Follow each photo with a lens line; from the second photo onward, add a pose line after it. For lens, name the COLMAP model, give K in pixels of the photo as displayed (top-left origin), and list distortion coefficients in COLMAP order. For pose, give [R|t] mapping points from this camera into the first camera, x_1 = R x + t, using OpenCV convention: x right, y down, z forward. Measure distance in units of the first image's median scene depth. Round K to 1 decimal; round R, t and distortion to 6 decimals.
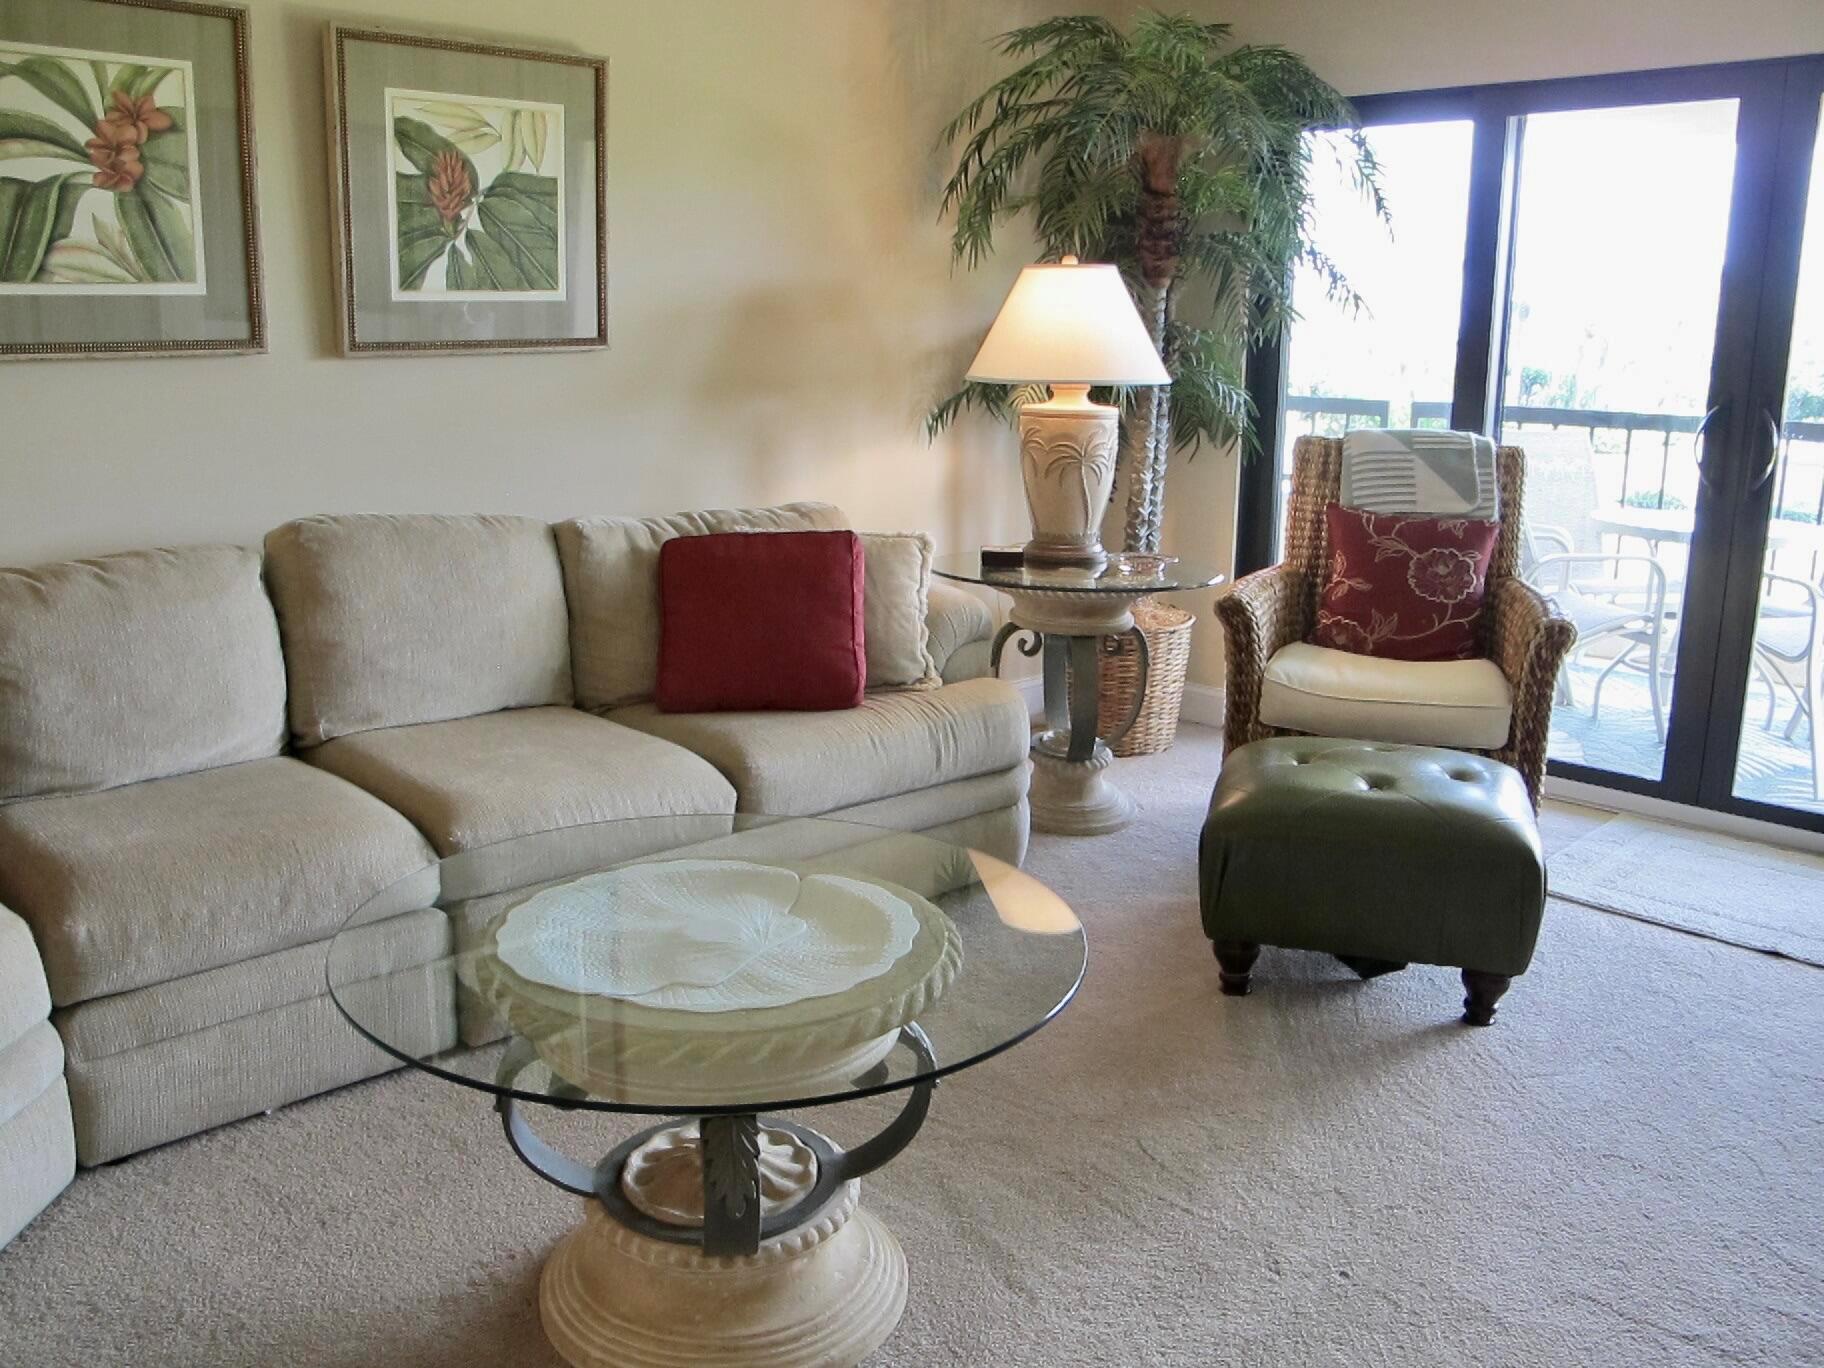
lens RADIAL K [[1569.7, 0, 907.6], [0, 1569.7, 684.6], [0, 0, 1]] dist [-0.103994, 0.011699]
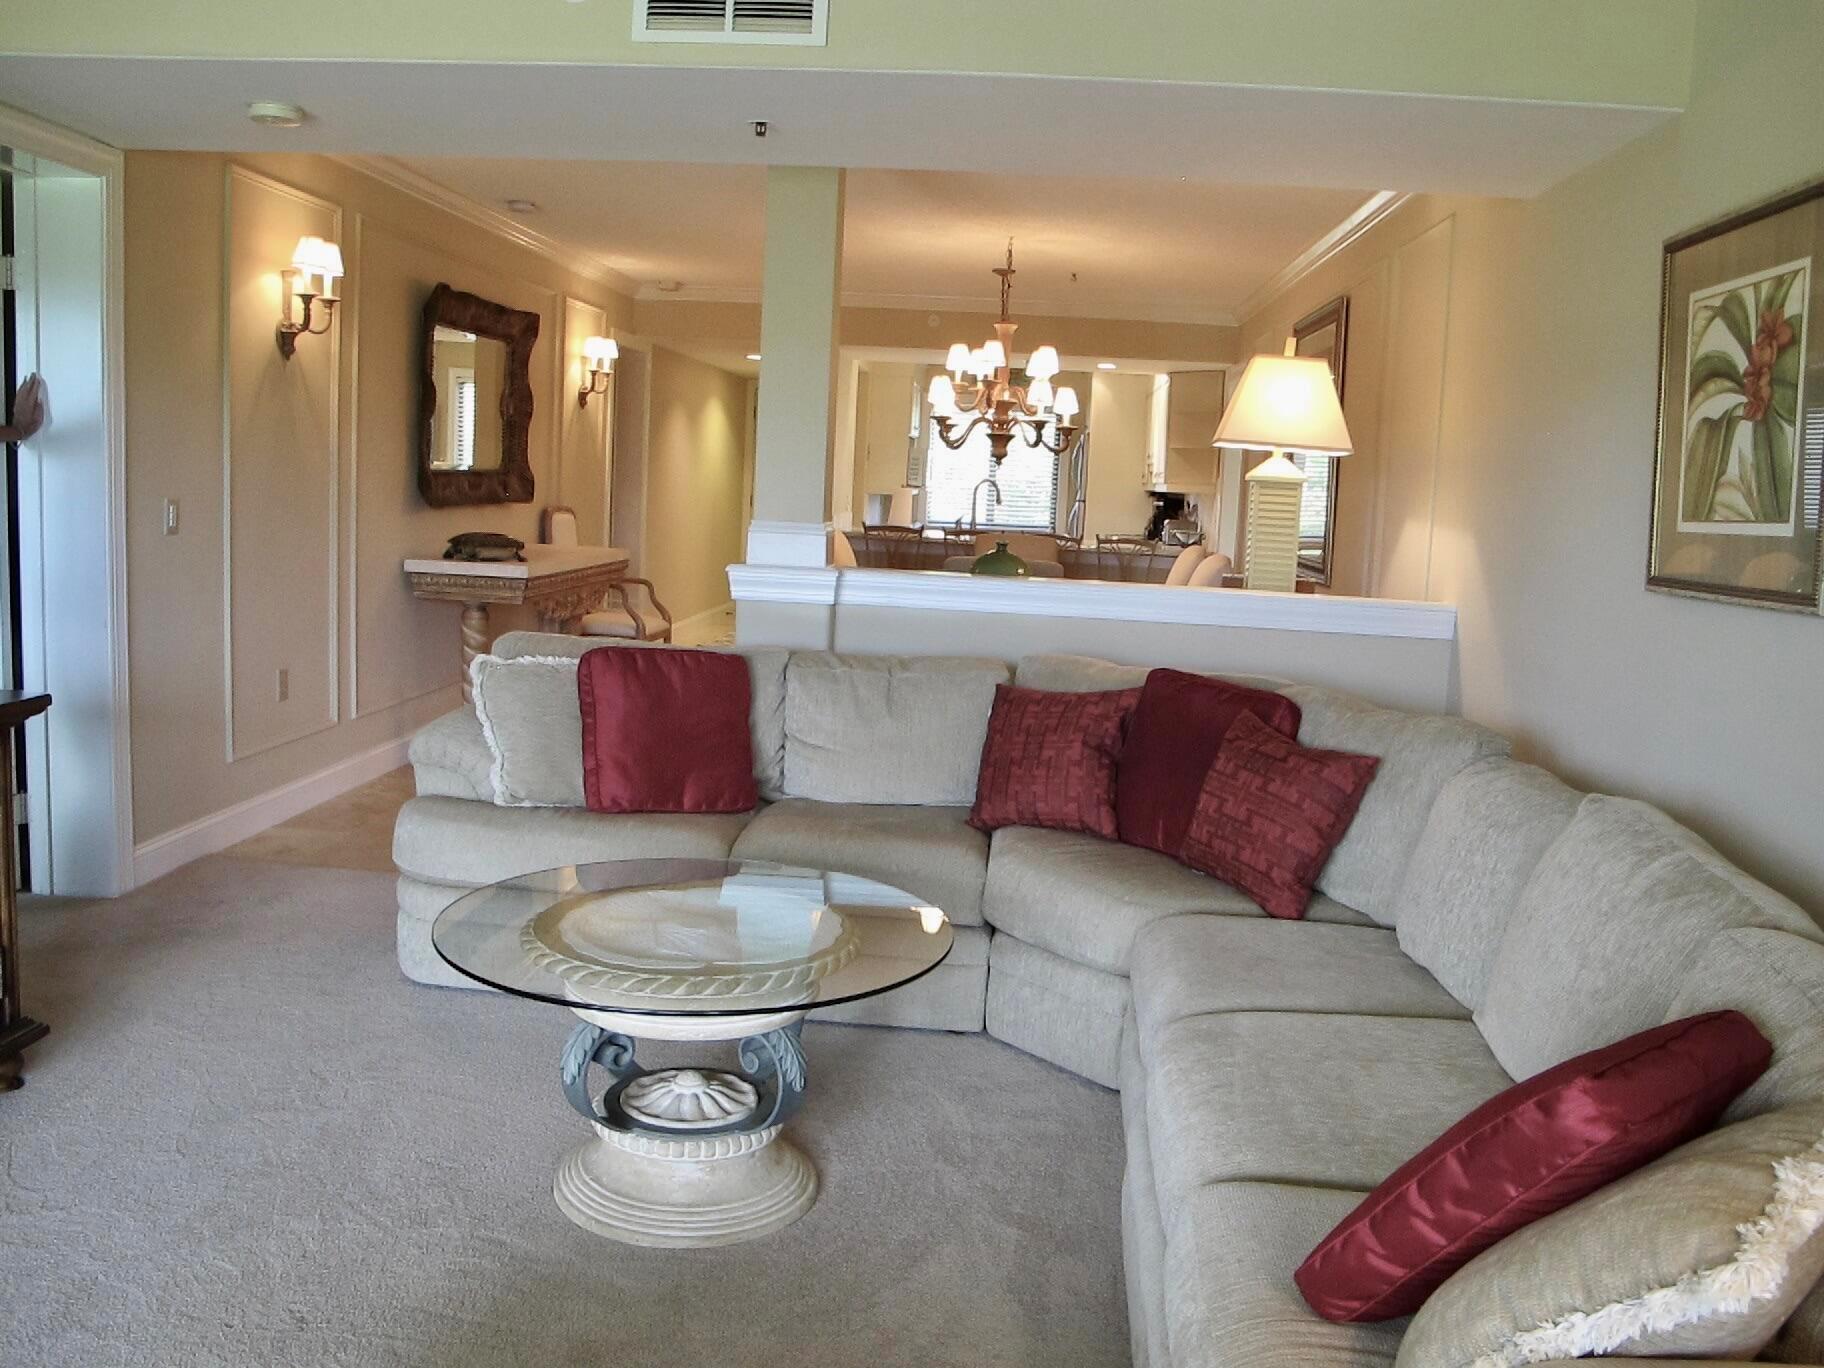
lens RADIAL K [[1569.7, 0, 916.0], [0, 1569.7, 678.4], [0, 0, 1]] dist [-0.103994, 0.011699]
pose [[-0.751032, 0.019998, -0.659963, 0.435706], [-0.206890, 0.942077, 0.263986, -0.308970], [0.627015, 0.334801, -0.703392, 1.336972]]
